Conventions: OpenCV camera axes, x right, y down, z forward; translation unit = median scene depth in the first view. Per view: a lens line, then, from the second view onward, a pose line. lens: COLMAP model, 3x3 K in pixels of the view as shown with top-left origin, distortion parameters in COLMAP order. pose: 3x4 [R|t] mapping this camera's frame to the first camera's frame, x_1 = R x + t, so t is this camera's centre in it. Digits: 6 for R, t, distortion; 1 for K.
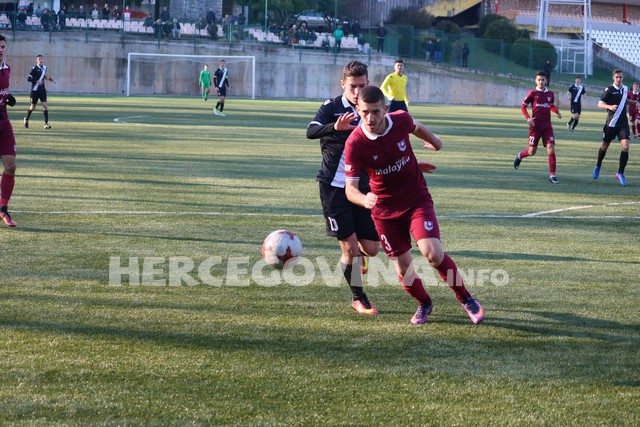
lens RADIAL K [[1012.6, 0, 320.0], [0, 1012.6, 213.5], [0, 0, 1]] dist [-0.194168, -0.022686]
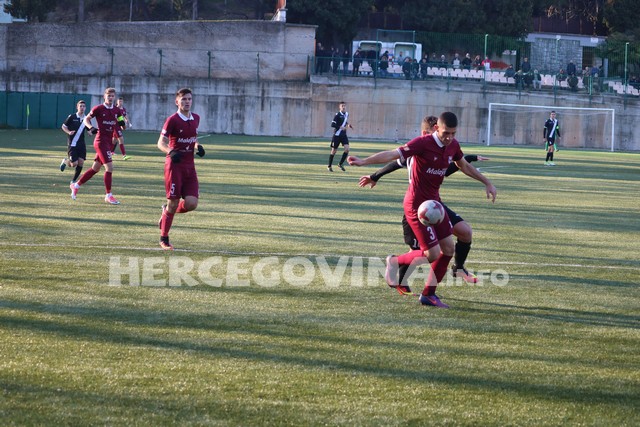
lens RADIAL K [[1012.6, 0, 320.0], [0, 1012.6, 213.5], [0, 0, 1]] dist [-0.194168, -0.022686]
pose [[0.984814, 0.021120, -0.172324, -0.182792], [-0.028544, 0.998763, -0.040720, -0.003988], [0.171251, 0.045021, 0.984198, -0.015326]]
